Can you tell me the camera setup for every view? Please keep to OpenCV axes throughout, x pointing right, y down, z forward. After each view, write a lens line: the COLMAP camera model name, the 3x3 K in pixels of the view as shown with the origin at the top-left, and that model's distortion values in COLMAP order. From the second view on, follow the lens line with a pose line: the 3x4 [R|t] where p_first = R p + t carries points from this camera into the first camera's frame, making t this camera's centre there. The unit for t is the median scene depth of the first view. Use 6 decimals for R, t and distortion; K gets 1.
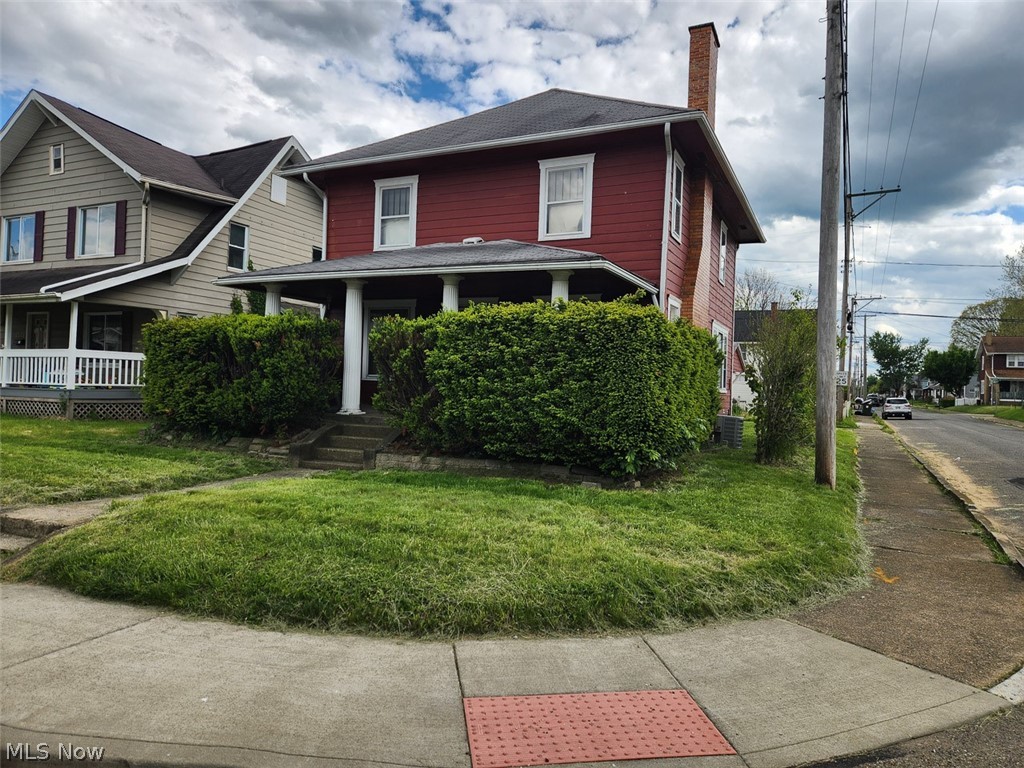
lens RADIAL K [[683.3, 0, 512.0], [0, 683.3, 384.0], [0, 0, 1]] dist [0.088090, -0.074647]
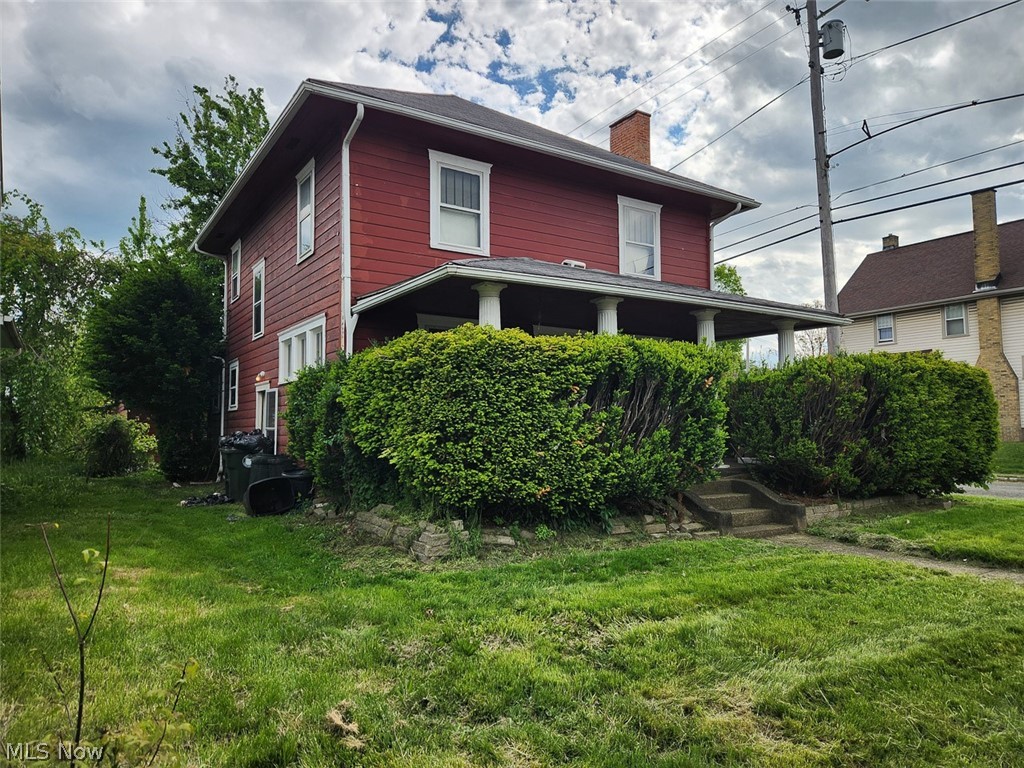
lens RADIAL K [[683.3, 0, 512.0], [0, 683.3, 384.0], [0, 0, 1]] dist [0.088090, -0.074647]
pose [[0.509908, 0.005386, 0.860212, -0.822113], [0.016103, 0.999745, -0.015805, -0.028871], [-0.860078, 0.021911, 0.509691, 0.559977]]
